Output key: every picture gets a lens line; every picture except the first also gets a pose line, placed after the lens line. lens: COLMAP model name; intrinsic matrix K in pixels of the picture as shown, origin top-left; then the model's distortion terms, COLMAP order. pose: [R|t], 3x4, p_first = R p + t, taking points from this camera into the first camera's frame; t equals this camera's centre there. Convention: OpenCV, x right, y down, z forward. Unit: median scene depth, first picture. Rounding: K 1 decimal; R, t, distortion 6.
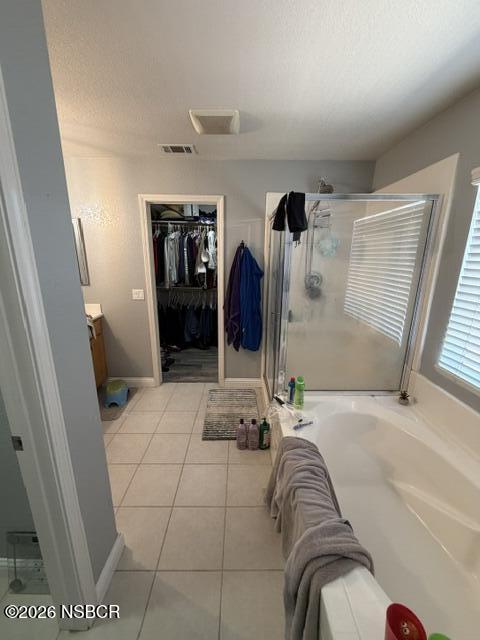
lens RADIAL K [[257.3, 0, 239.0], [0, 257.3, 319.1], [0, 0, 1]] dist [0.009630, -0.001379]
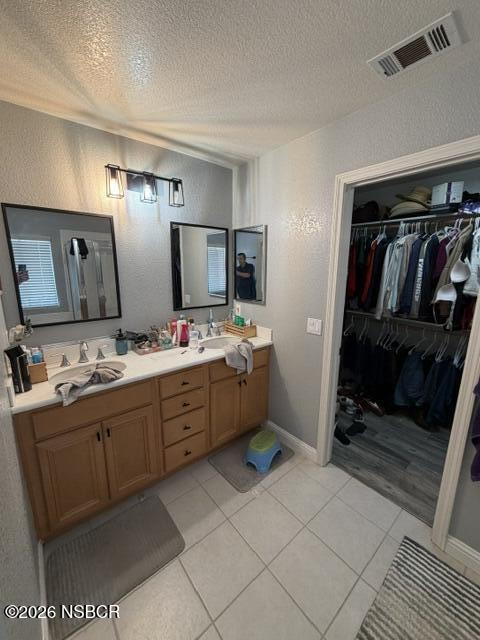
lens RADIAL K [[257.3, 0, 244.9], [0, 257.3, 320.1], [0, 0, 1]] dist [0.009630, -0.001379]
pose [[0.650913, 0.148695, -0.744447, -0.003179], [-0.189226, 0.981457, 0.030583, -0.071982], [0.735191, 0.120962, 0.666980, 0.301694]]
